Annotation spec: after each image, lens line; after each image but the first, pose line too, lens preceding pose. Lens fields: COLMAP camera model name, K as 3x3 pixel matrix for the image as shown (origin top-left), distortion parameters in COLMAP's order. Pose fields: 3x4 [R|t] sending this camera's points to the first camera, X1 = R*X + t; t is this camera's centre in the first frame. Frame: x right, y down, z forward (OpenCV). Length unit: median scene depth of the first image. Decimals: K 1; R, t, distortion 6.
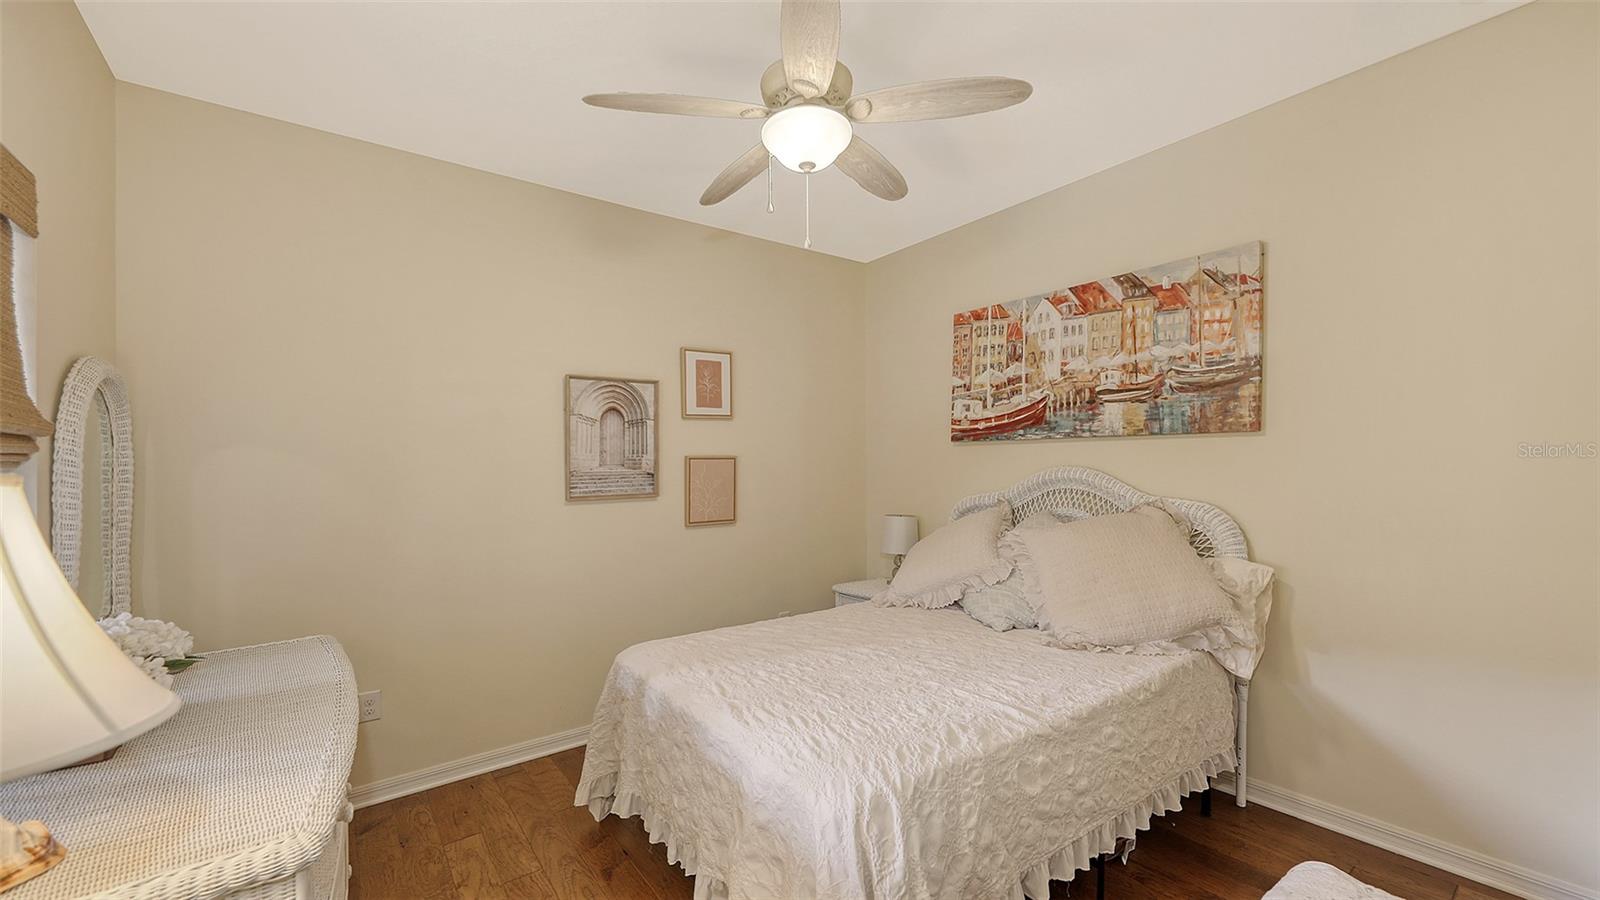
lens RADIAL K [[601.6, 0, 810.2], [0, 601.6, 461.3], [0, 0, 1]] dist [-0.004053, 0.001190]
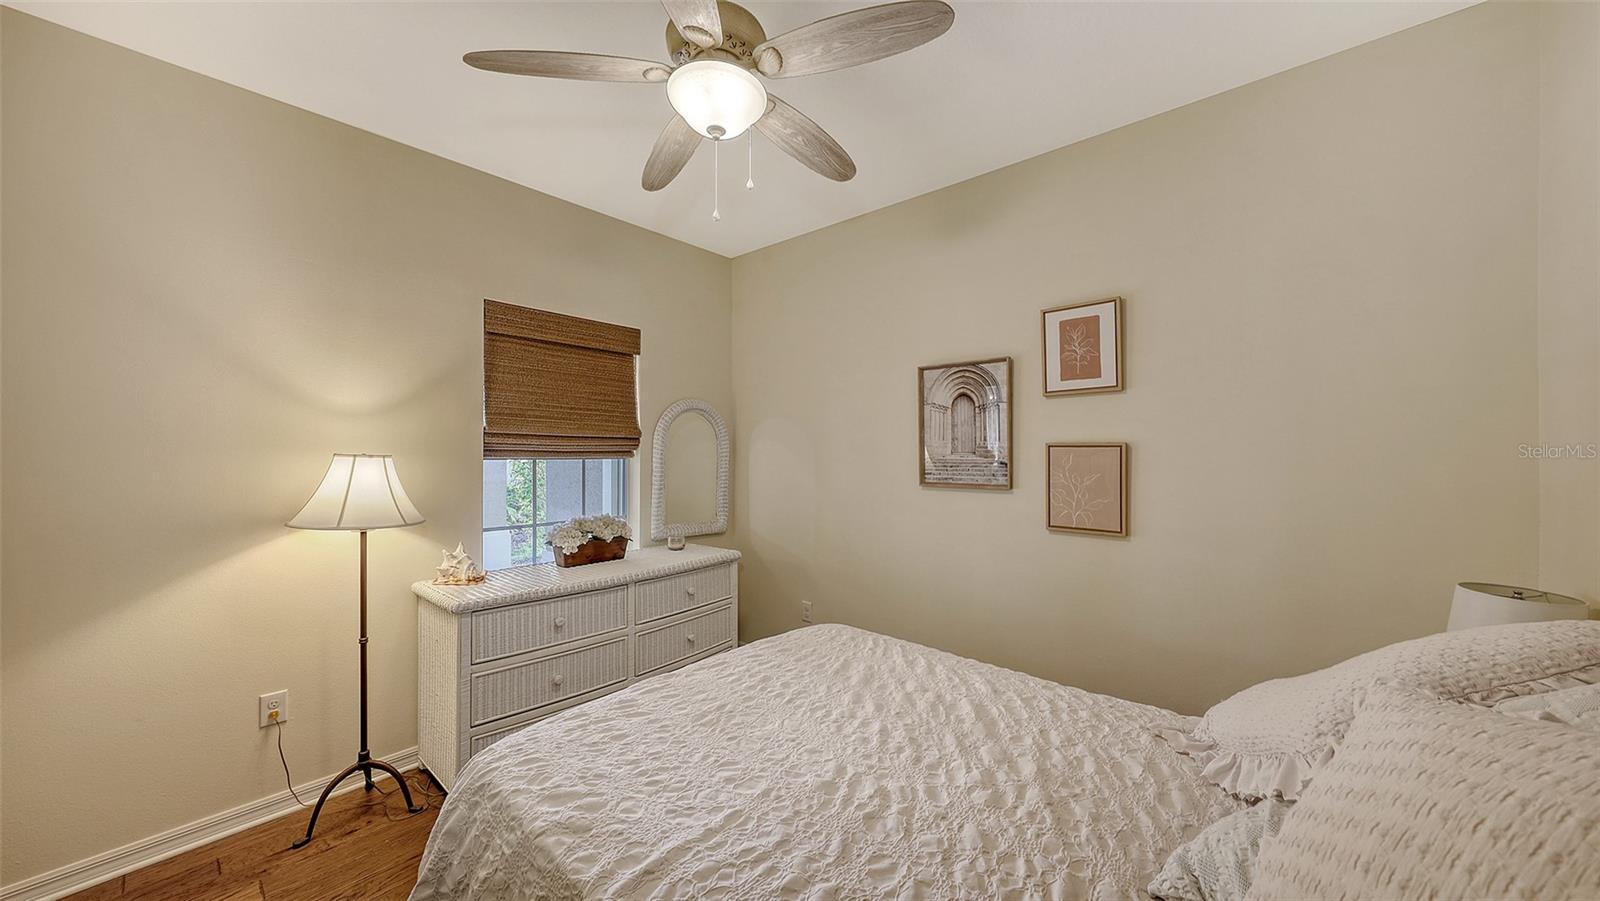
lens RADIAL K [[568.9, 0, 809.7], [0, 568.9, 440.8], [0, 0, 1]] dist [0.001926, -0.000024]
pose [[0.206908, -0.003286, -0.978355, 0.507966], [-0.000595, 0.999994, -0.003484, -0.009342], [0.978360, 0.001303, 0.206905, 0.560000]]
